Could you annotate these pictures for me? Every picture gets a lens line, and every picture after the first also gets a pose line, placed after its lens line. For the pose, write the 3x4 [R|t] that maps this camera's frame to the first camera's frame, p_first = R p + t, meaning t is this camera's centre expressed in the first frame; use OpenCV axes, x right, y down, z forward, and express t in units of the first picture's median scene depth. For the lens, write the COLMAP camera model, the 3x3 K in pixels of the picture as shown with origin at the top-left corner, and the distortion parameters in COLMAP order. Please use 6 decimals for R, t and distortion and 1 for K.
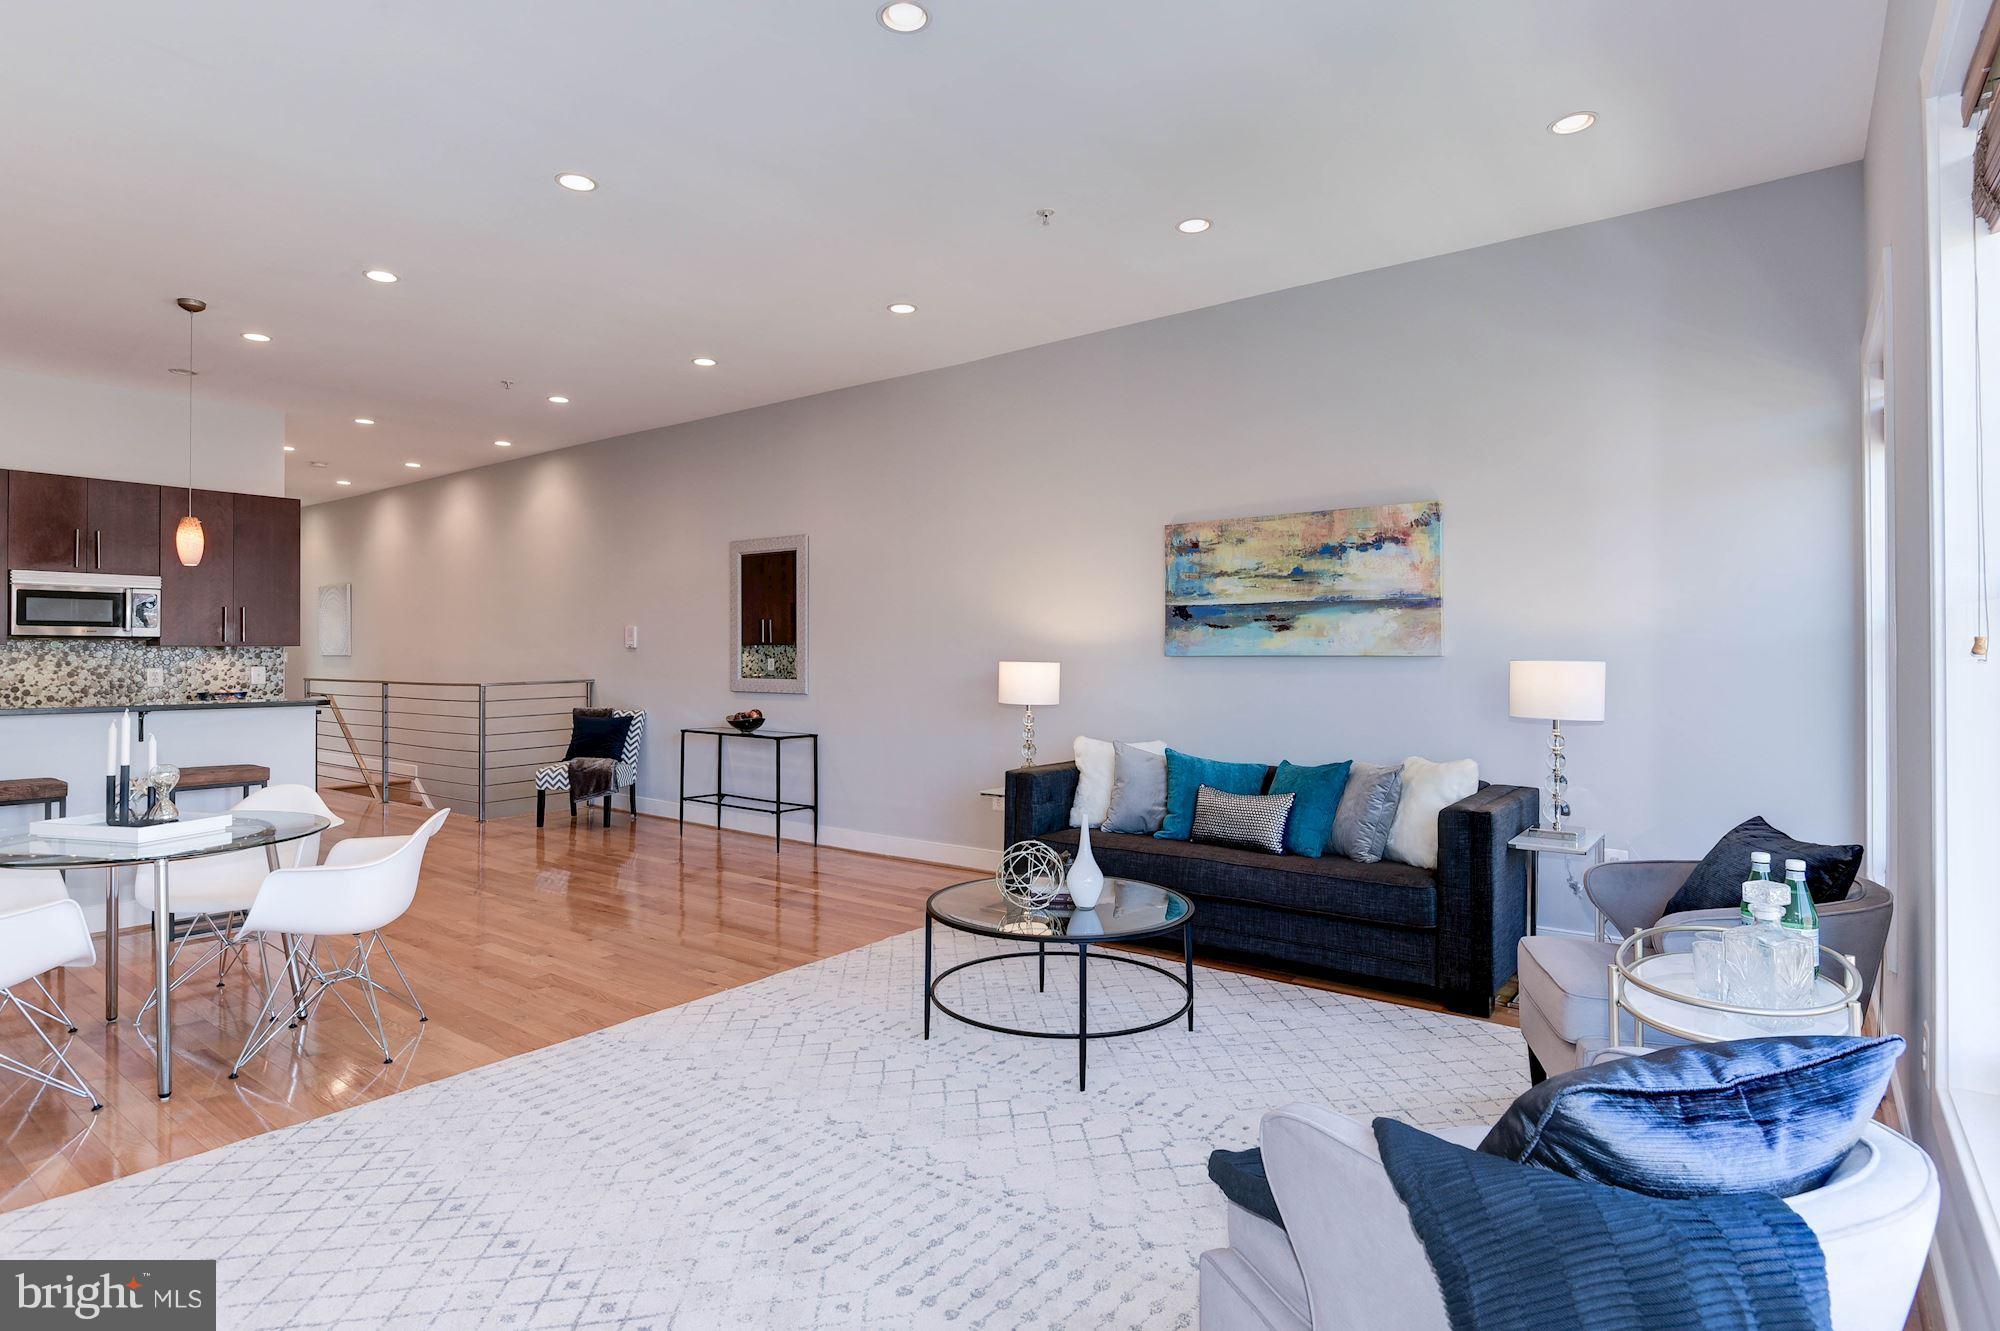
lens RADIAL K [[1013.4, 0, 1007.4], [0, 1013.4, 644.3], [0, 0, 1]] dist [-0.024079, -0.007465]
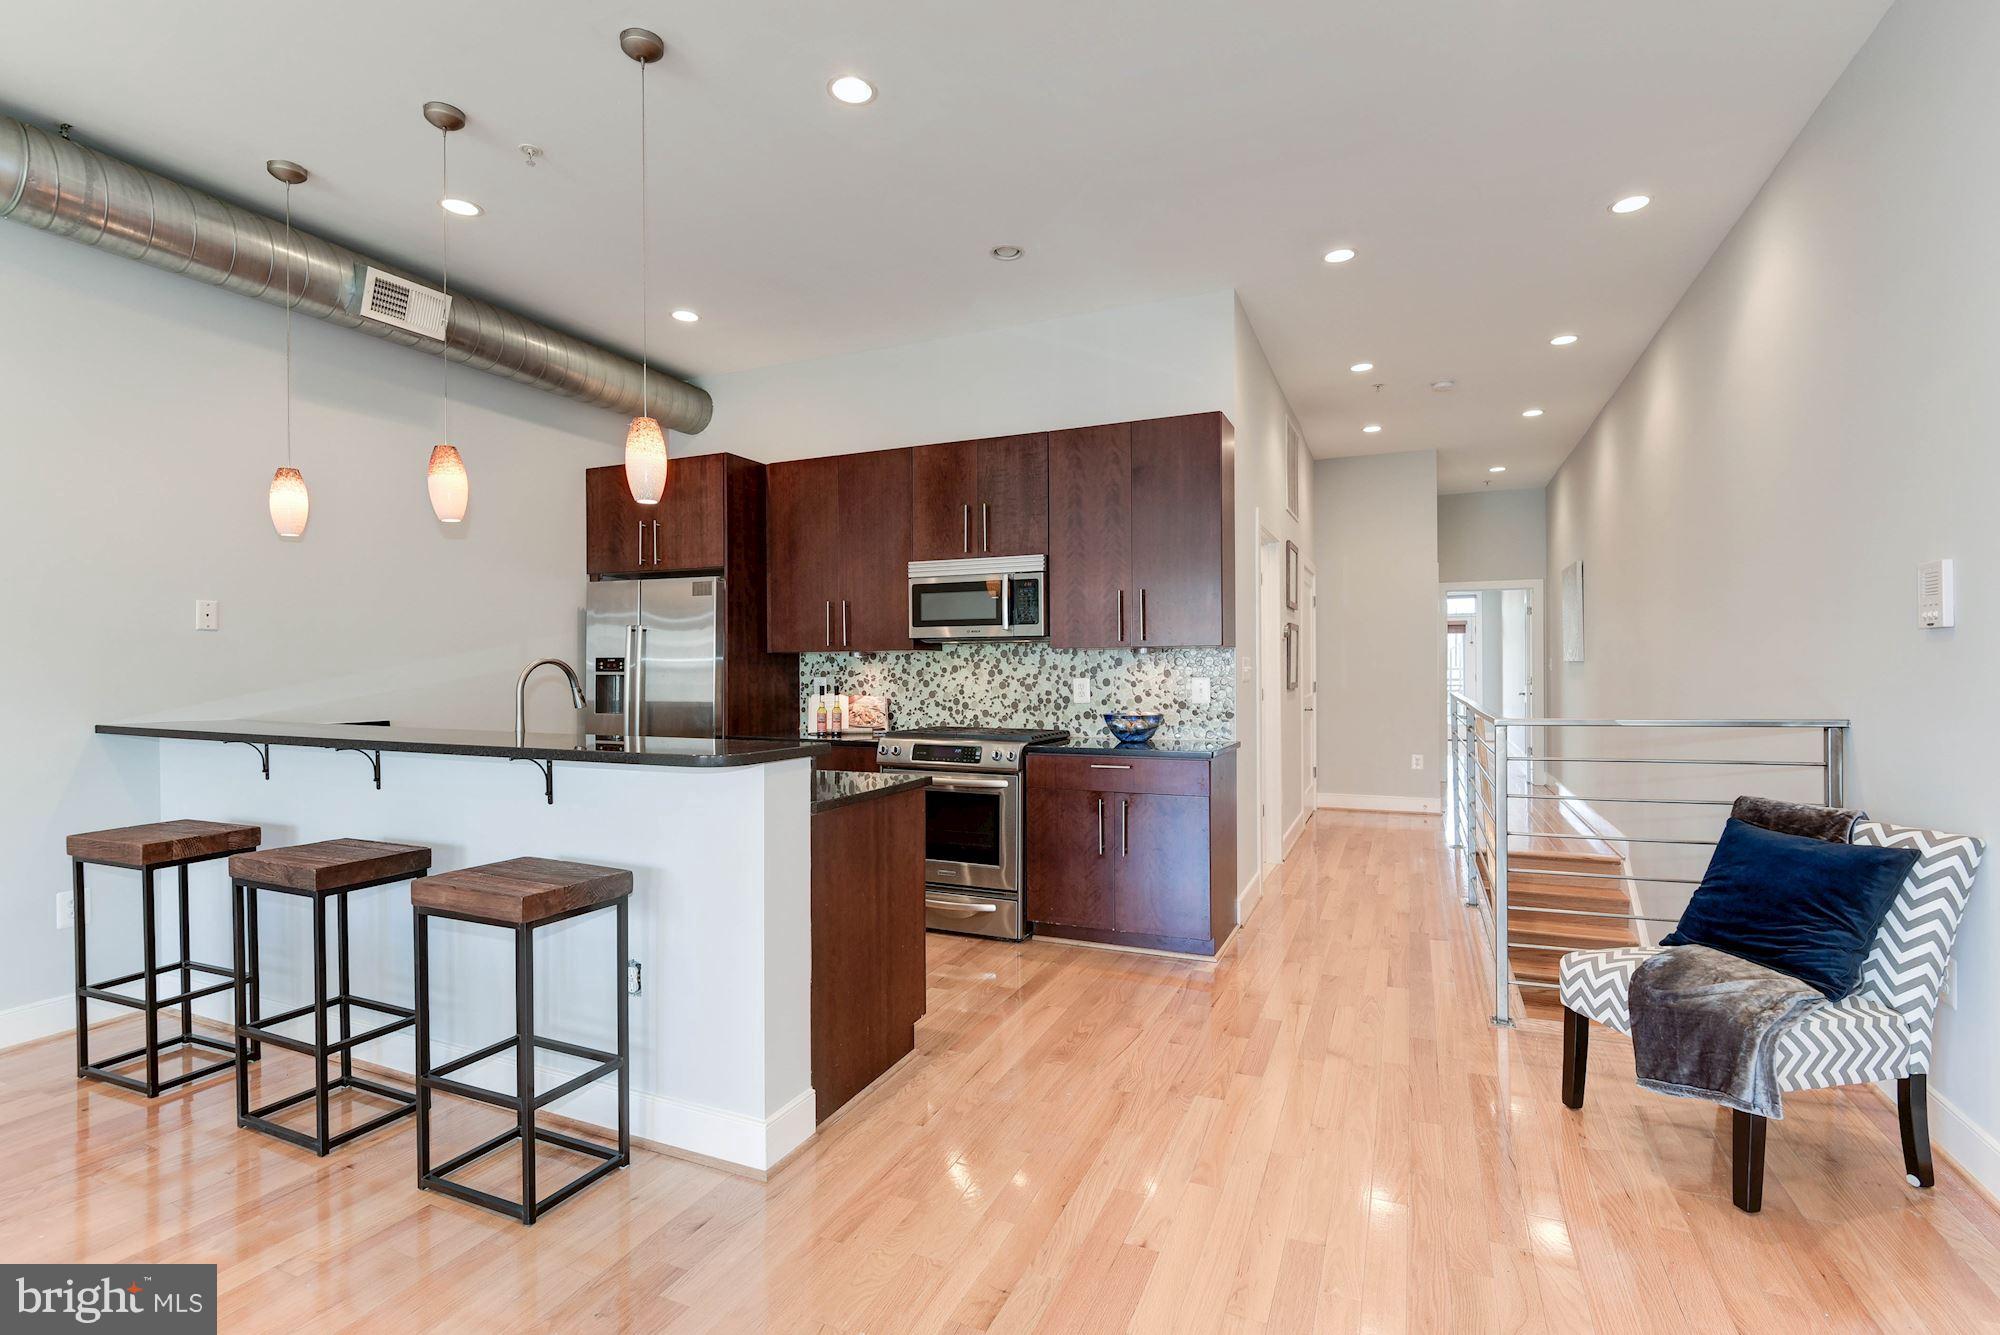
lens RADIAL K [[921.8, 0, 1015.9], [0, 921.8, 658.7], [0, 0, 1]] dist [0.009759, -0.000695]
pose [[0.209908, -0.007407, -0.977693, -0.191391], [0.016357, 0.999858, -0.004063, 0.011672], [0.977584, -0.015139, 0.209999, 0.848279]]
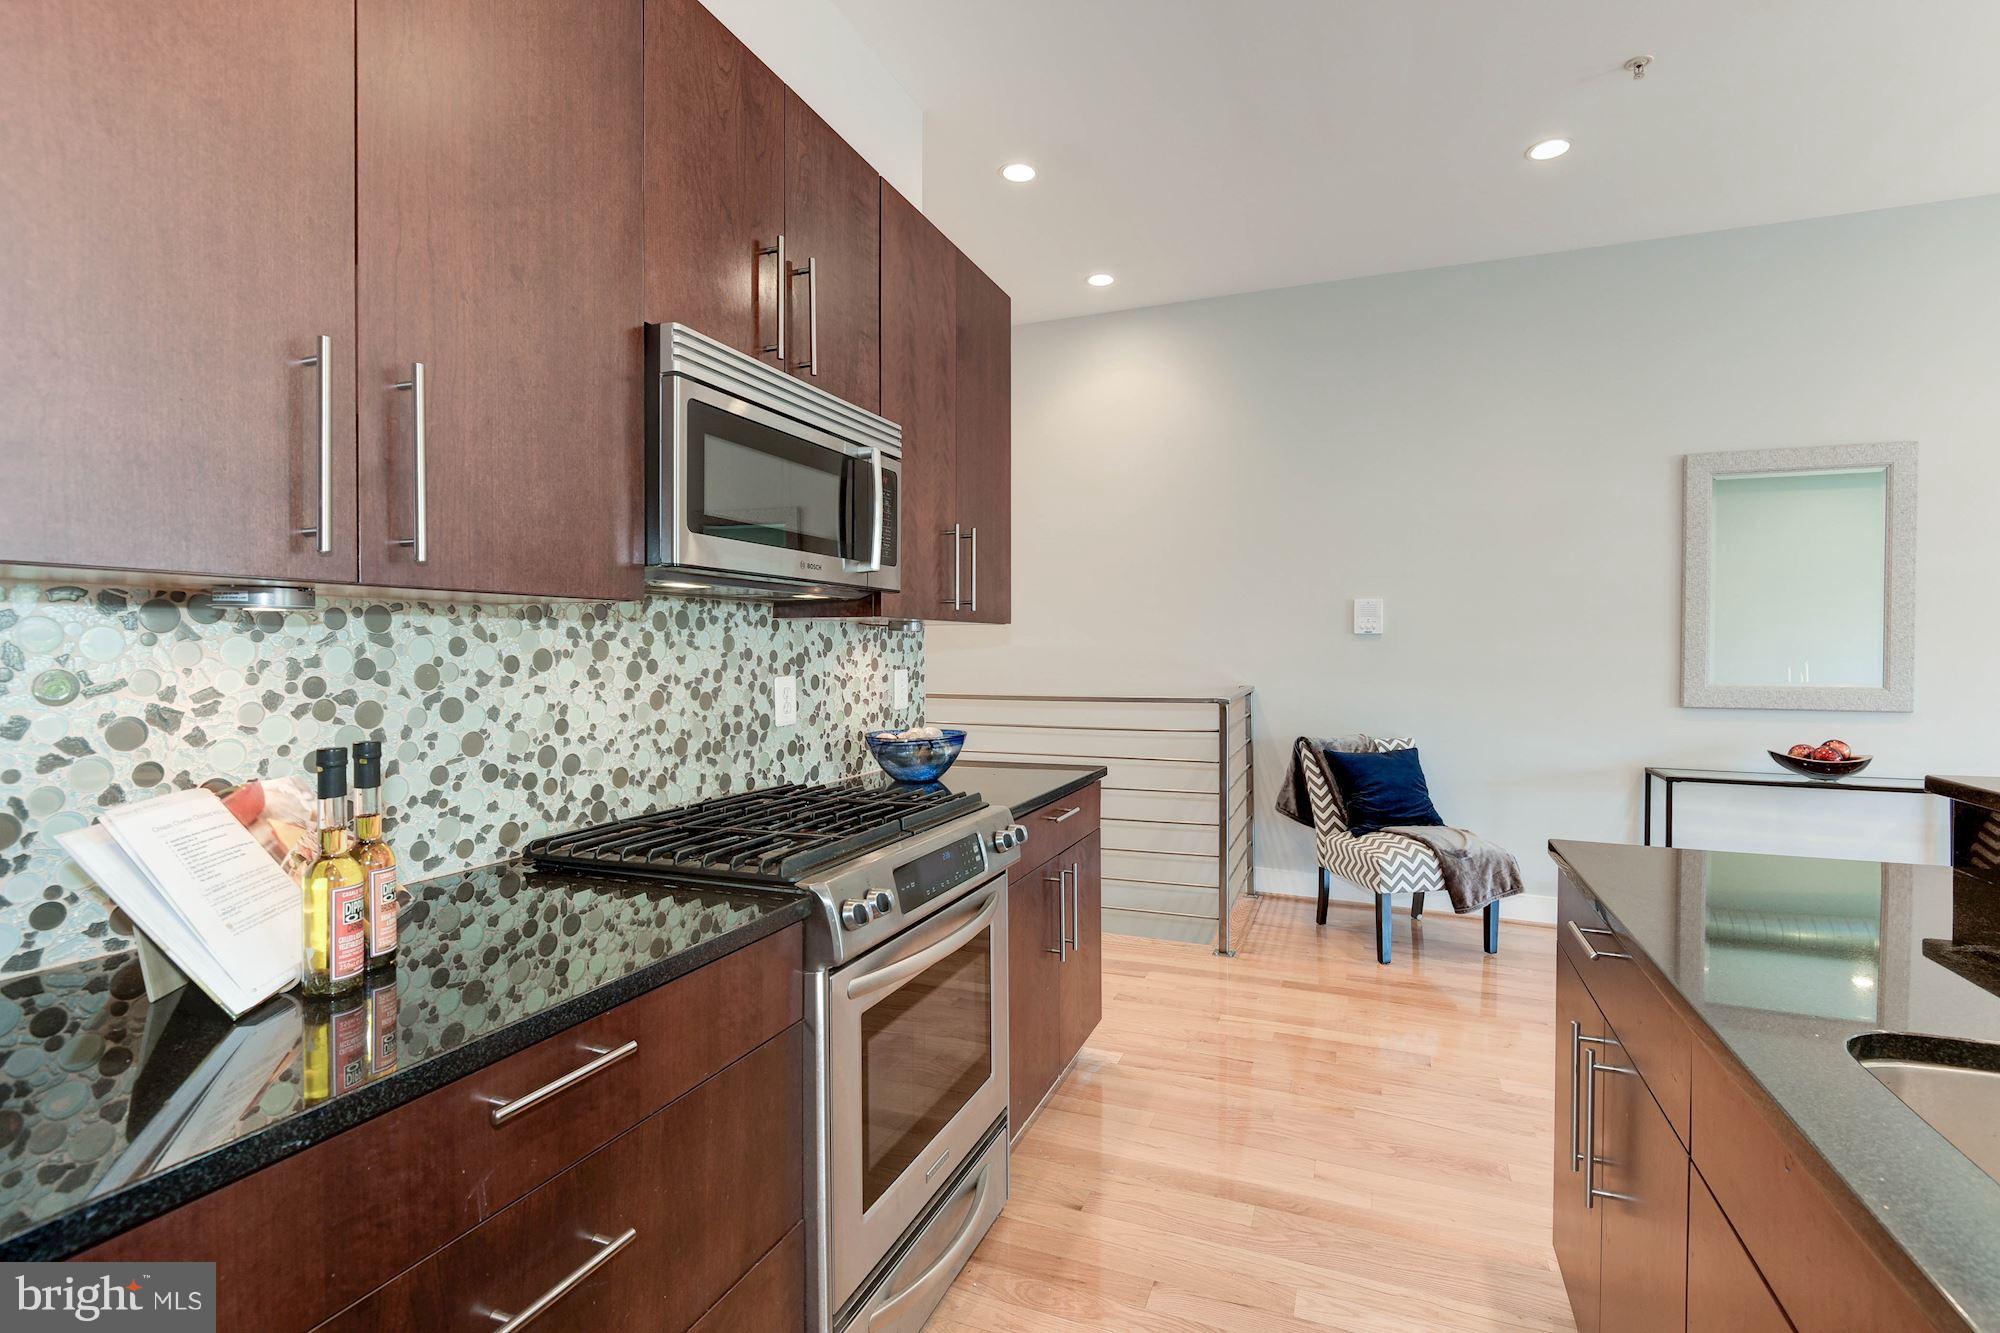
lens RADIAL K [[921.8, 0, 1015.9], [0, 921.8, 657.7], [0, 0, 1]] dist [0.009759, -0.000695]
pose [[0.968811, -0.002074, 0.247794, -0.910407], [-0.003072, 0.999788, 0.020380, 0.009890], [-0.247783, -0.020505, 0.968598, 0.670564]]
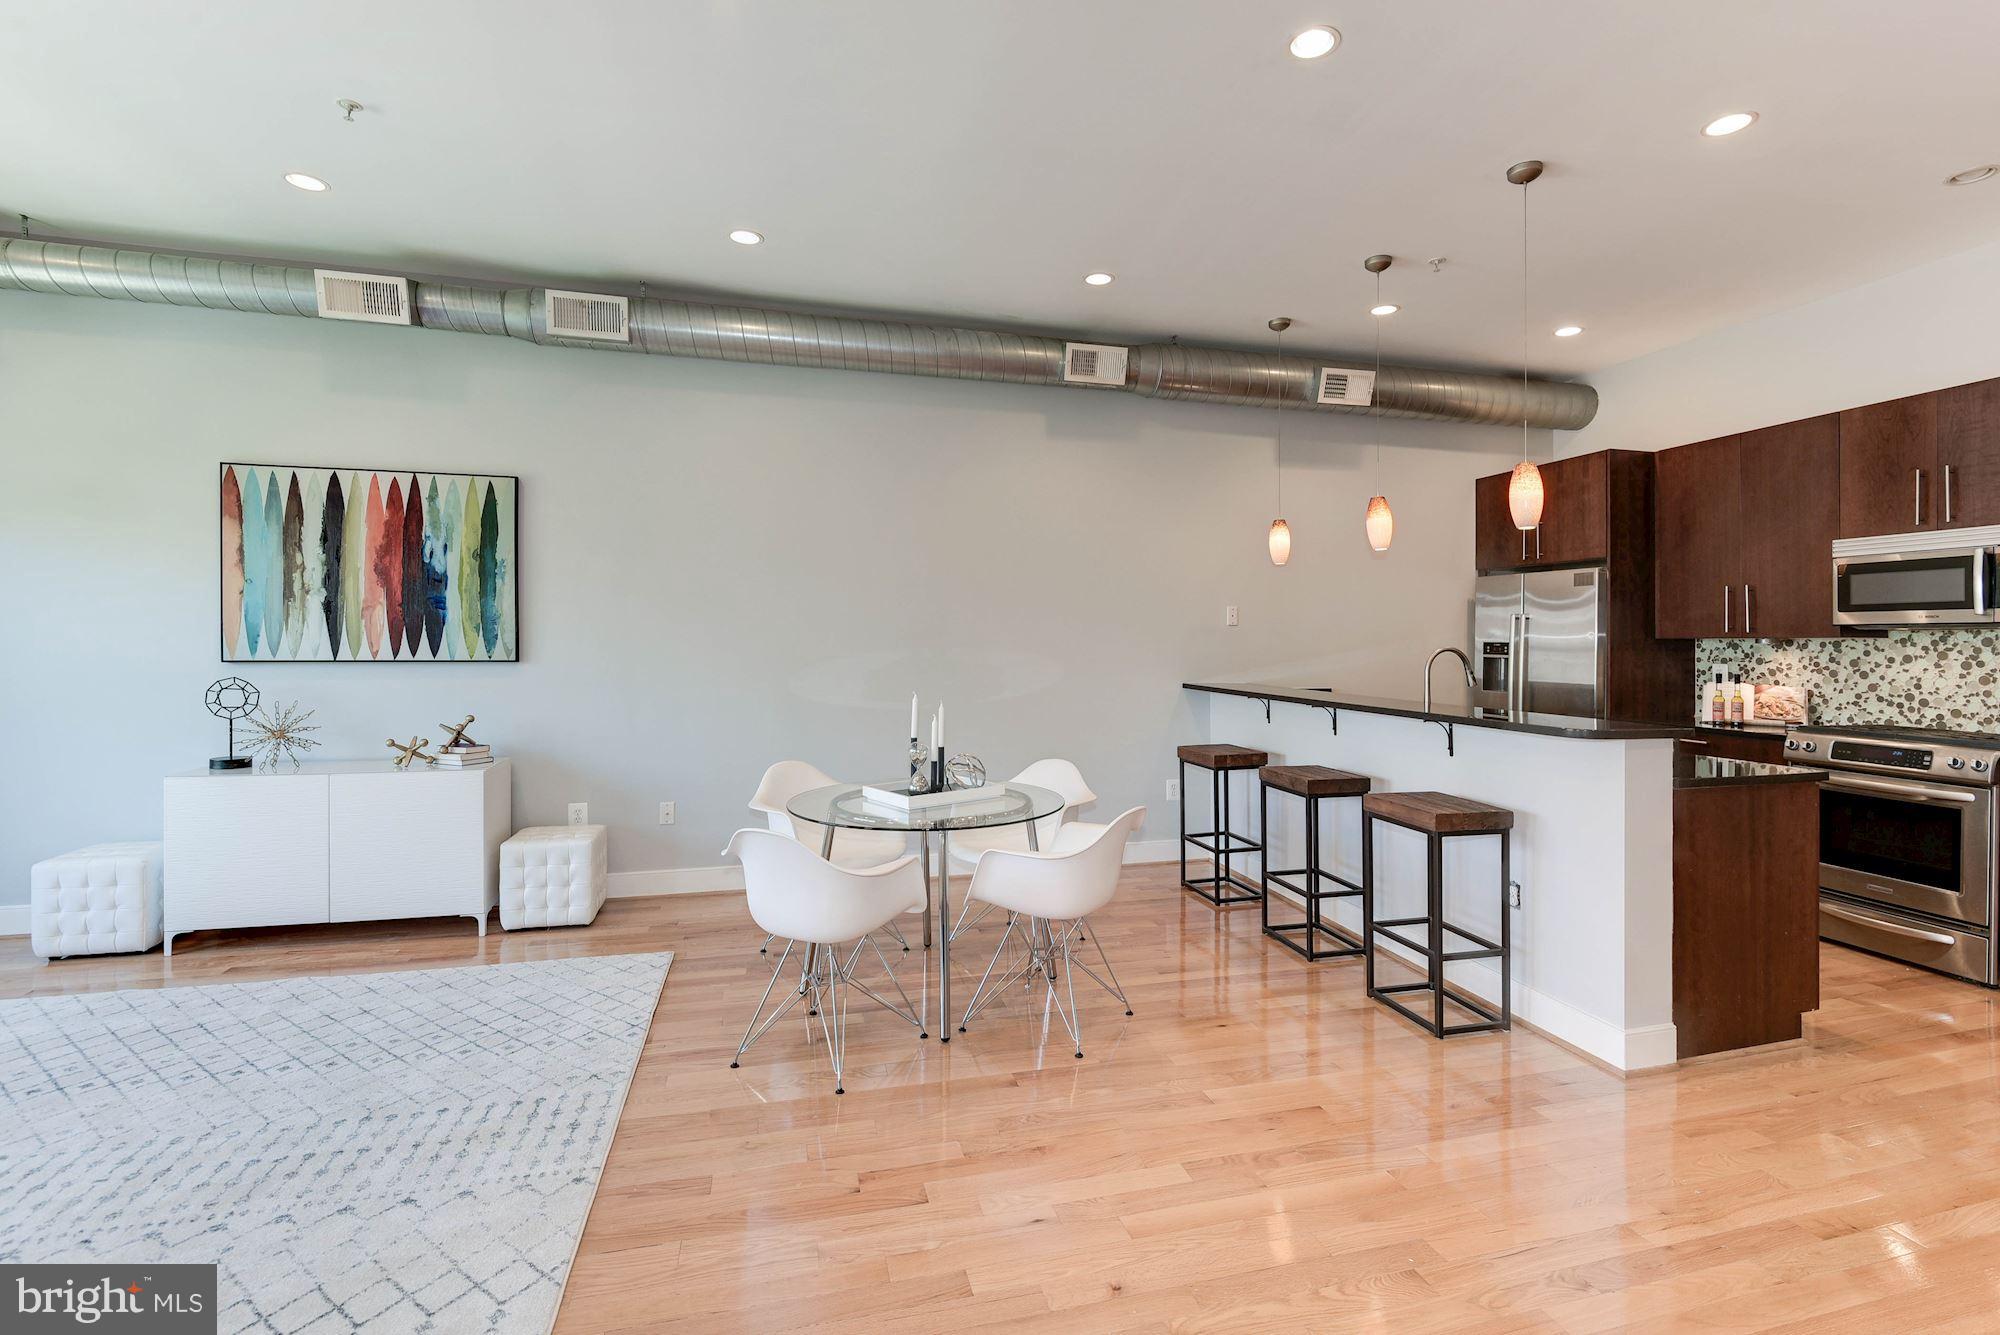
lens RADIAL K [[912.6, 0, 1027.7], [0, 912.6, 637.7], [0, 0, 1]] dist [-0.005115, -0.001458]
pose [[-0.626450, -0.004322, -0.779450, -0.051196], [0.005787, 0.999931, -0.010196, 0.003779], [0.779440, -0.010898, -0.626382, 0.876877]]
